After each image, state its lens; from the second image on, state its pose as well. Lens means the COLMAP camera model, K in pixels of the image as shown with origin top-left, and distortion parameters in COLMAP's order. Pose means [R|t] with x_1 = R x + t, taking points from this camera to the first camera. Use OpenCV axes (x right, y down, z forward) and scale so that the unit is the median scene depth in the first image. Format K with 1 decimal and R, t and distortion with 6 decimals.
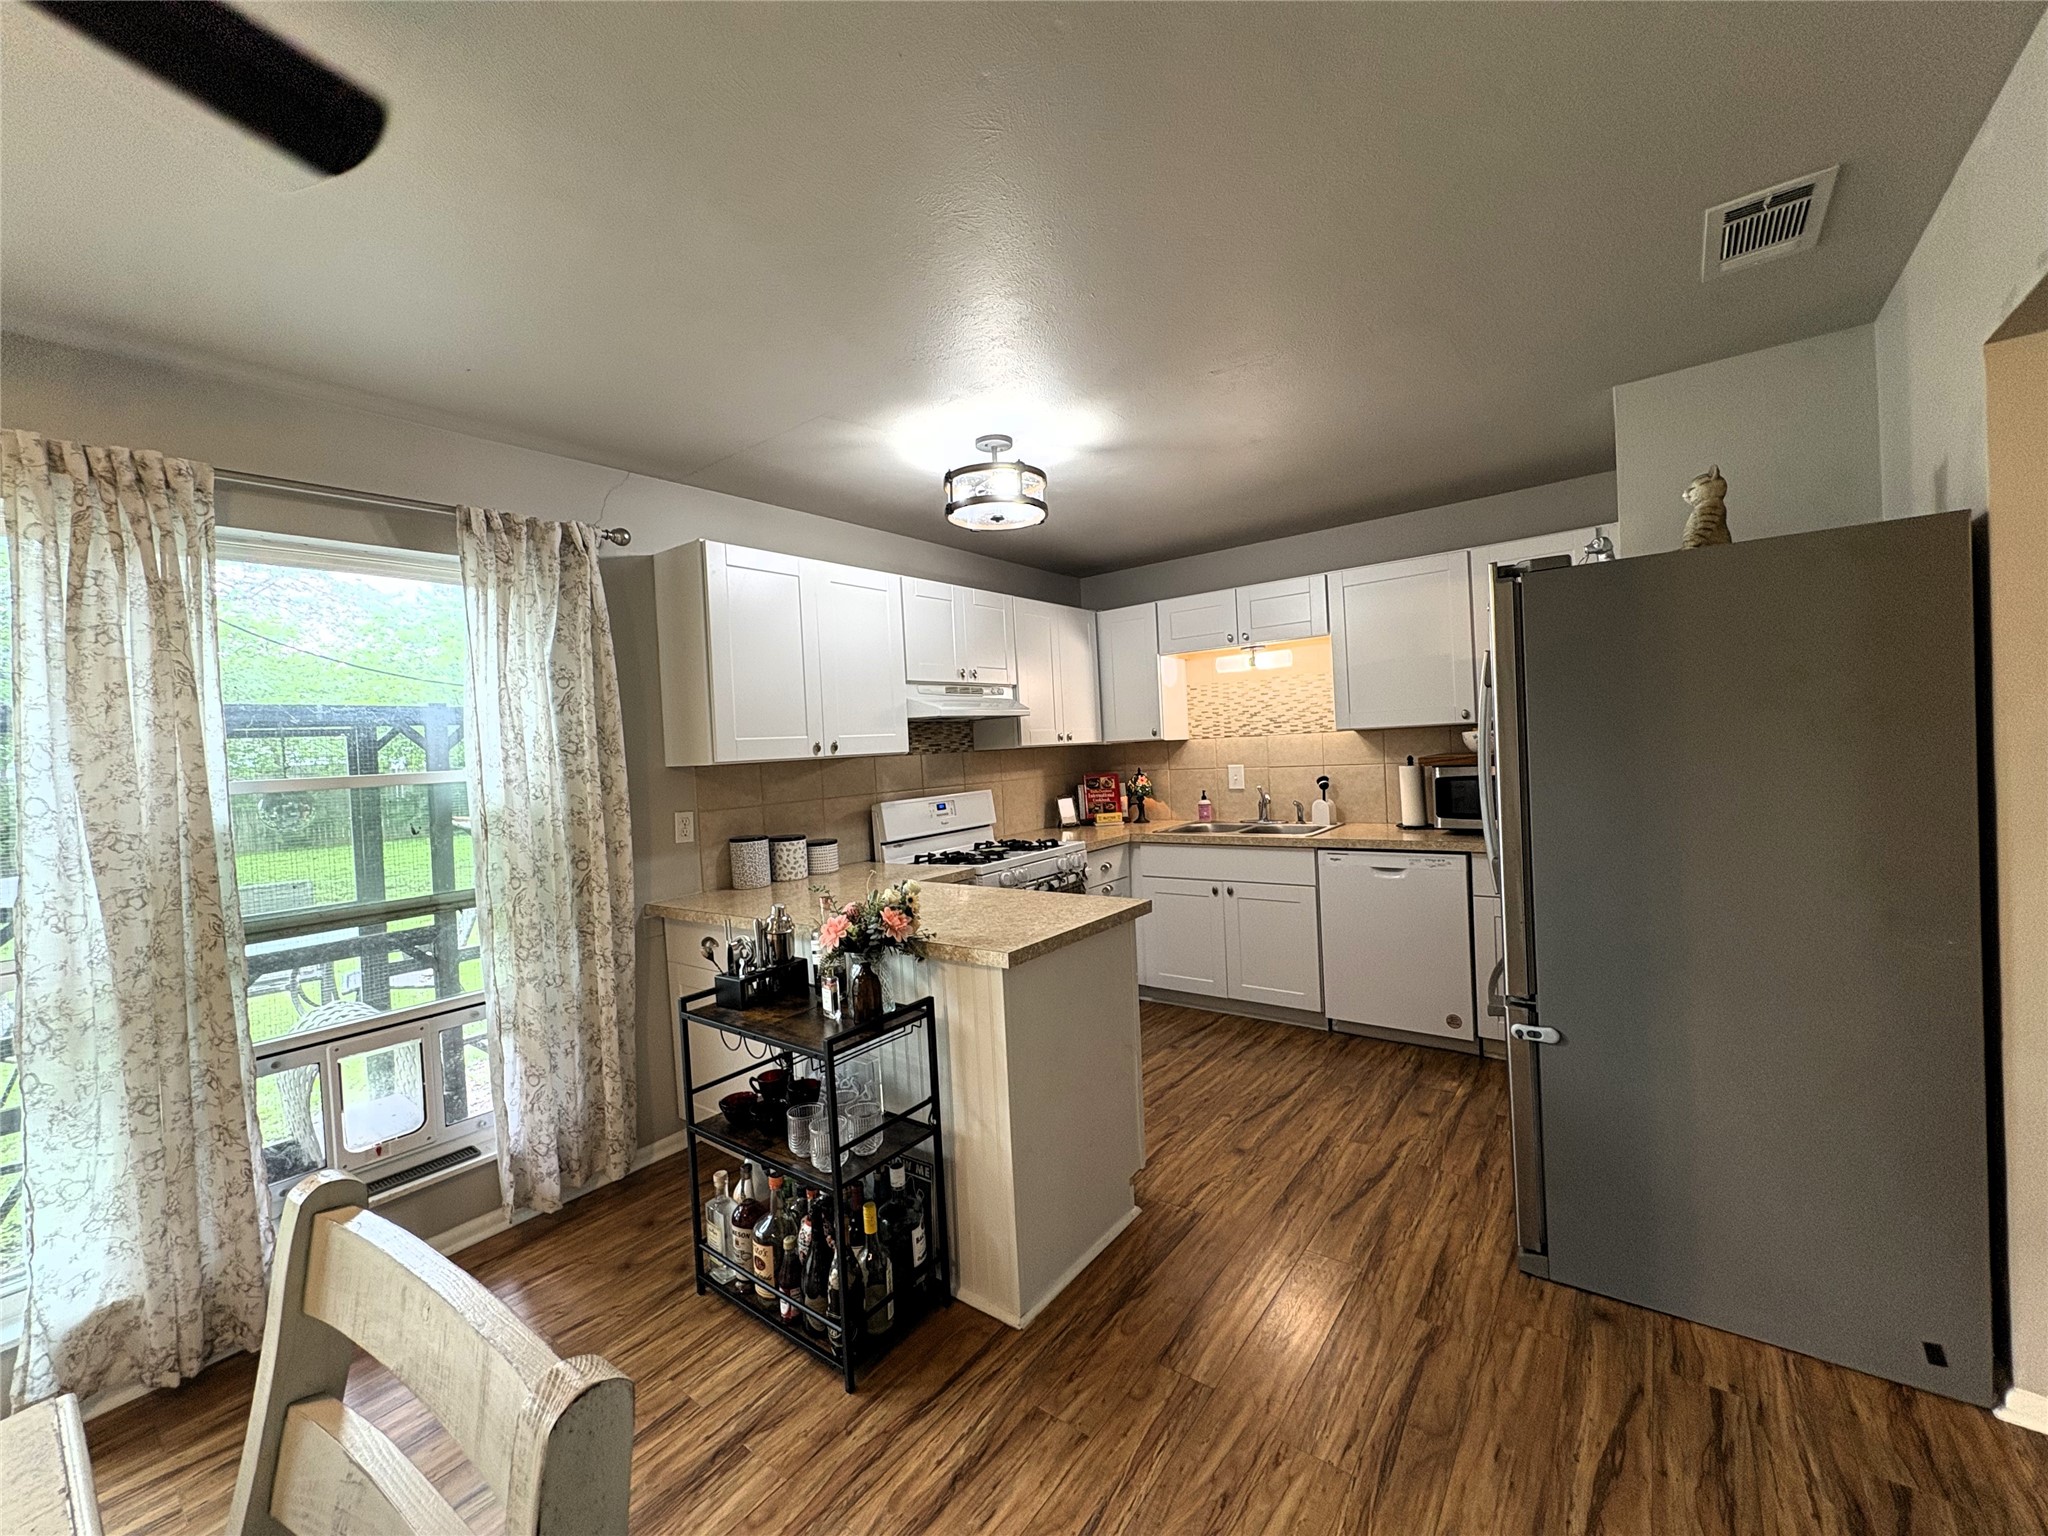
lens RADIAL K [[816.9, 0, 1023.3], [0, 816.9, 765.2], [0, 0, 1]] dist [0.003224, -0.000170]
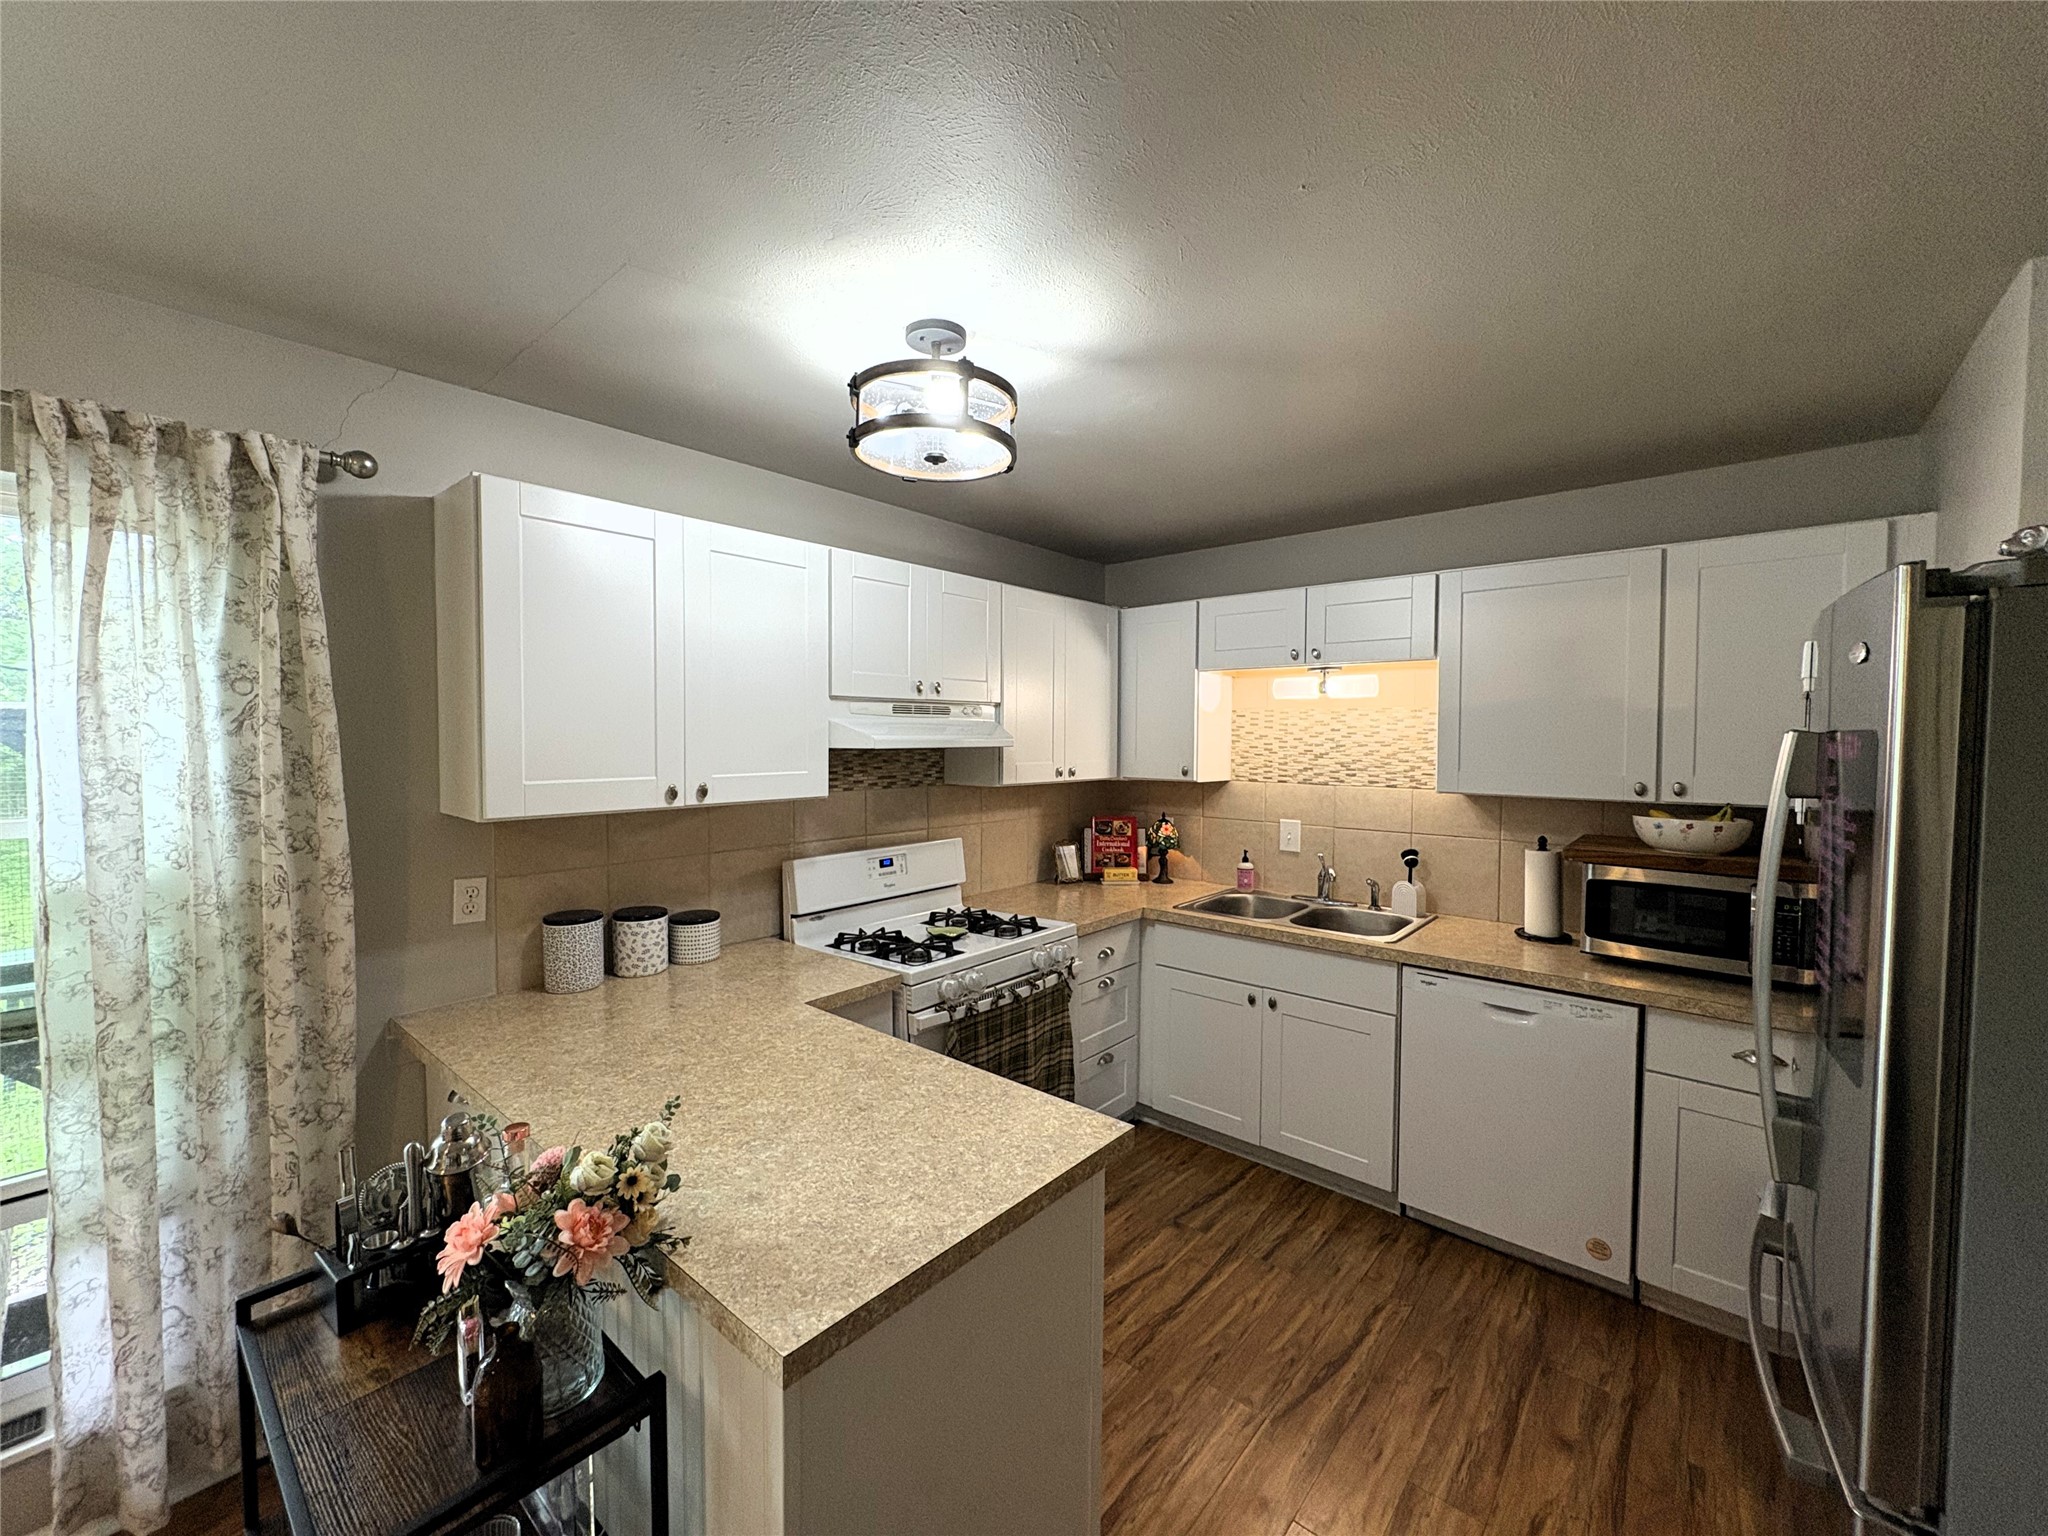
lens RADIAL K [[816.9, 0, 1023.4], [0, 816.9, 764.8], [0, 0, 1]] dist [0.003224, -0.000170]
pose [[0.996735, 0.059650, -0.054409, 0.068266], [-0.058757, 0.998112, 0.017877, -0.068055], [0.055373, -0.014622, 0.998359, 0.307052]]
